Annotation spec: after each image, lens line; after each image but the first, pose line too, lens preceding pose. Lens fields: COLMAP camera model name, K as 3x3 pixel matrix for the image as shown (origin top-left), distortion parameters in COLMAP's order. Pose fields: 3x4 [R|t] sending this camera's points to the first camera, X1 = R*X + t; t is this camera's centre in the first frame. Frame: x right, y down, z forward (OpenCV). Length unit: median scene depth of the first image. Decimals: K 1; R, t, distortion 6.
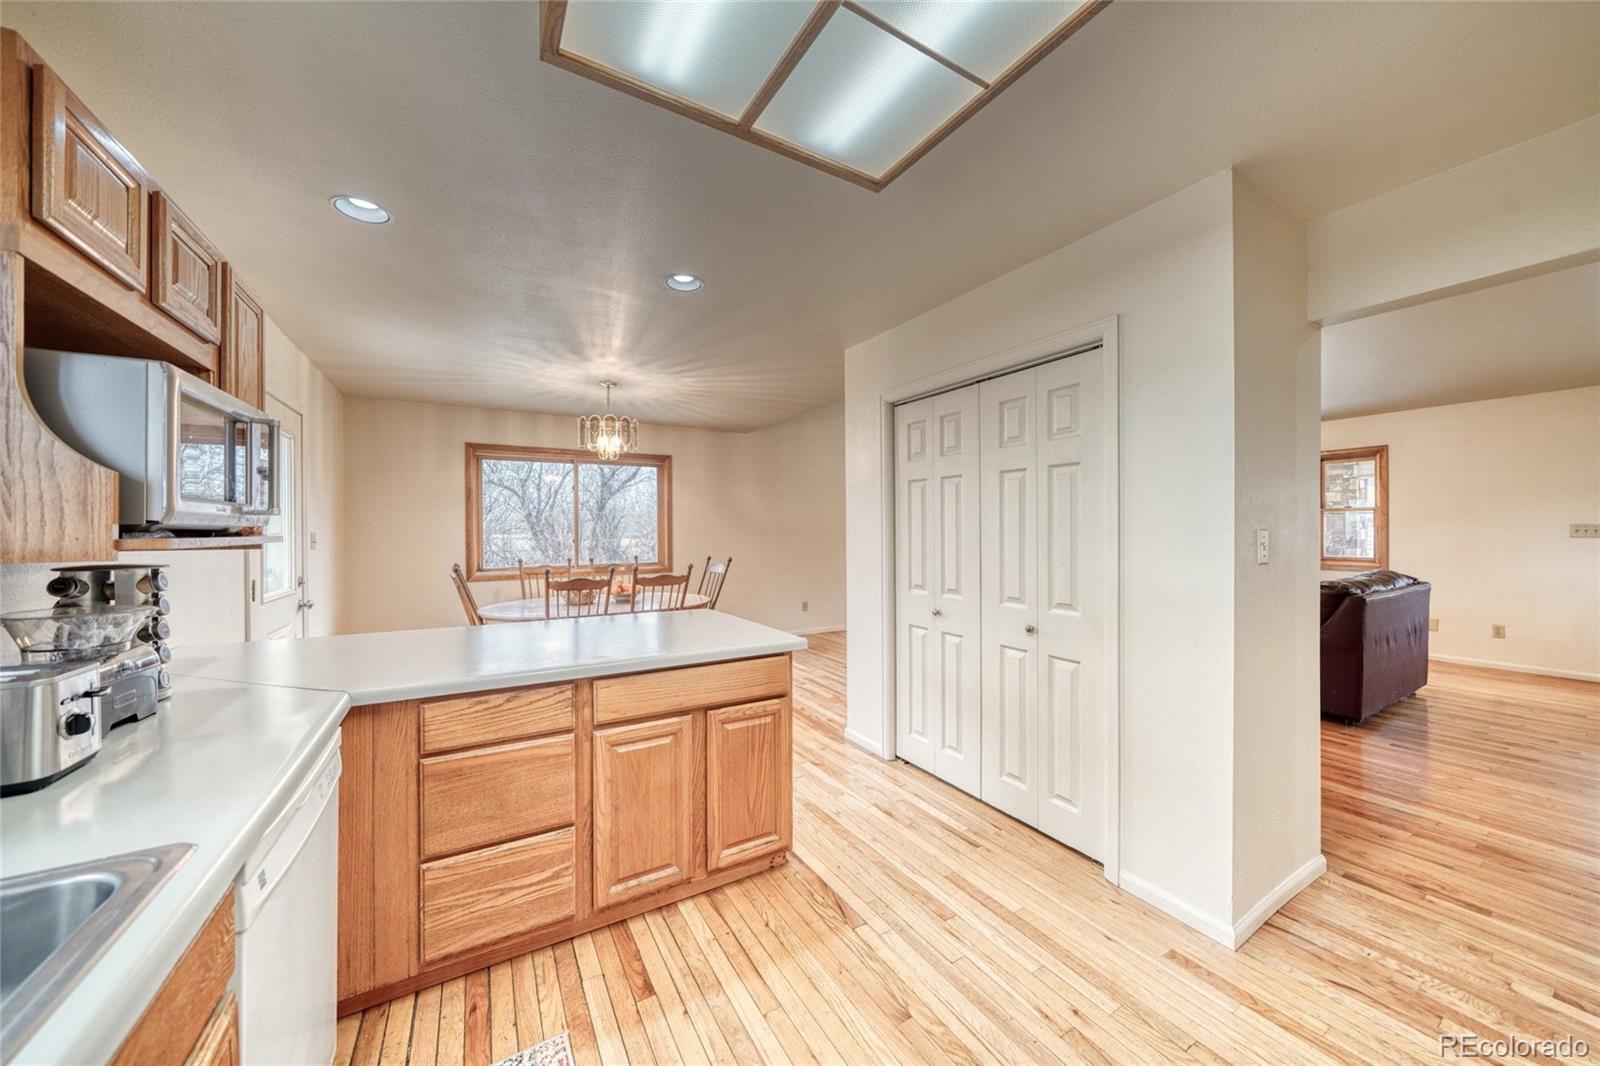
lens RADIAL K [[549.4, 0, 794.4], [0, 549.4, 531.0], [0, 0, 1]] dist [-0.002112, -0.000116]
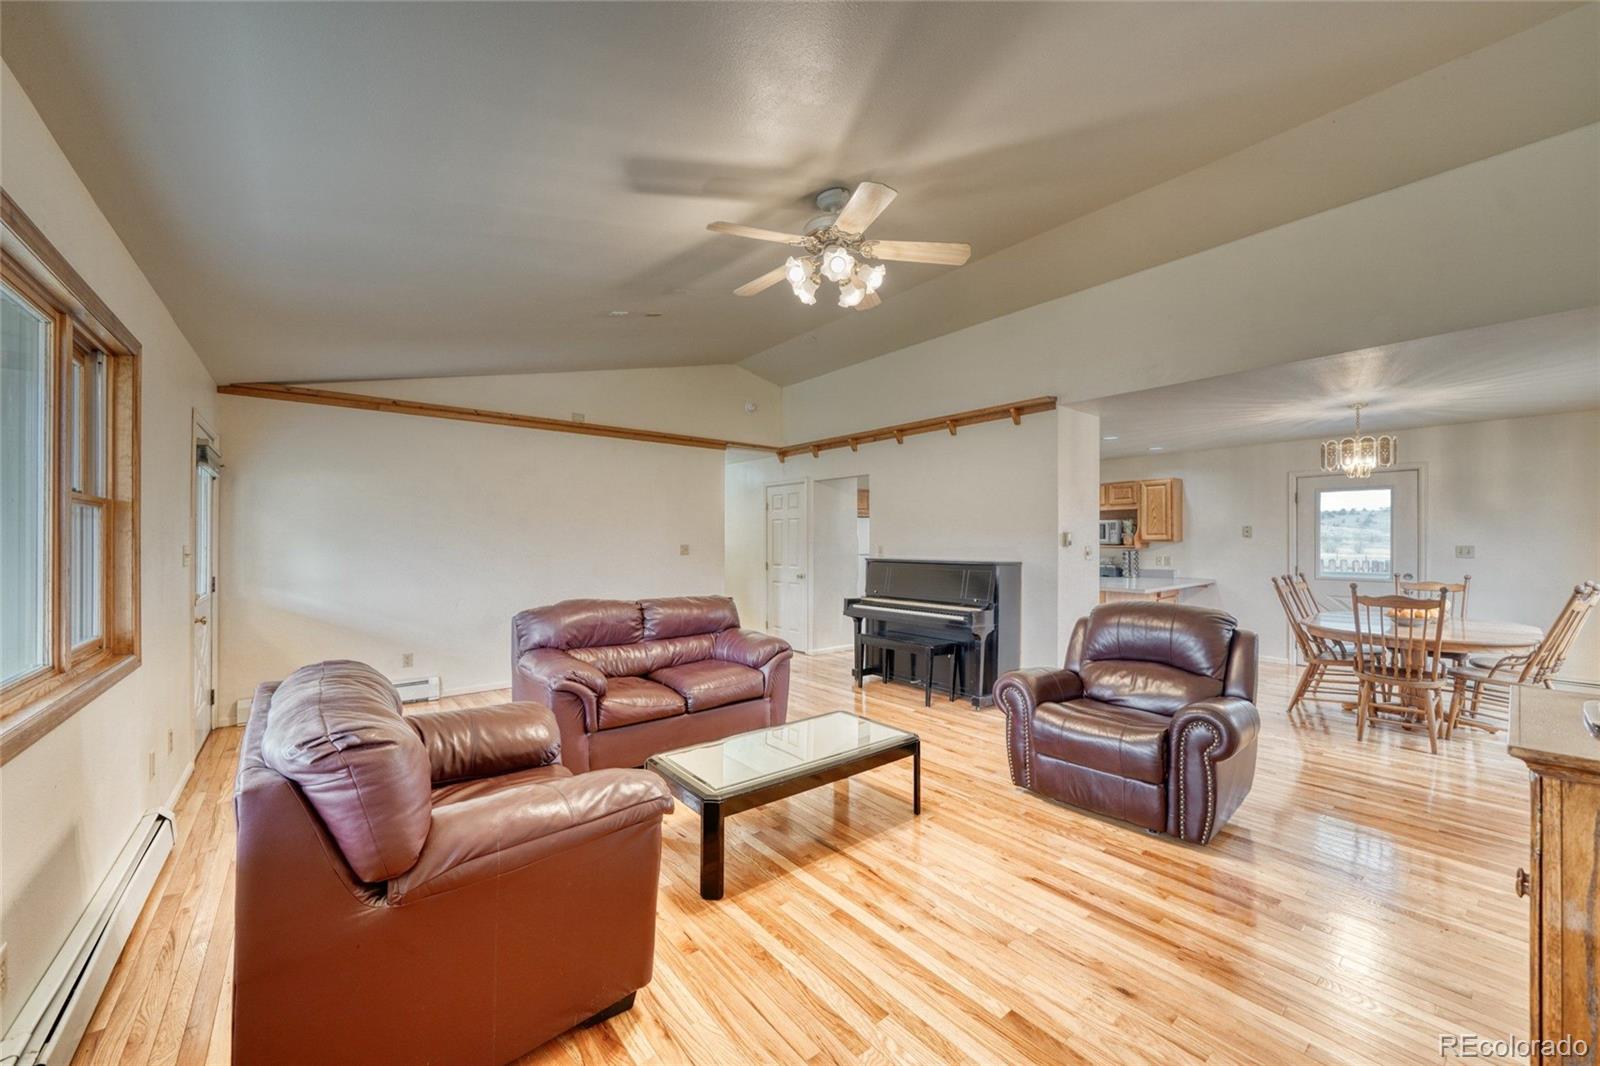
lens RADIAL K [[593.1, 0, 795.4], [0, 593.1, 539.3], [0, 0, 1]] dist [-0.001045, 0.000052]
pose [[-0.988935, 0.004641, -0.148275, 1.315113], [0.004963, 0.999986, -0.001798, -0.024455], [0.148265, -0.002514, -0.988945, 2.899687]]
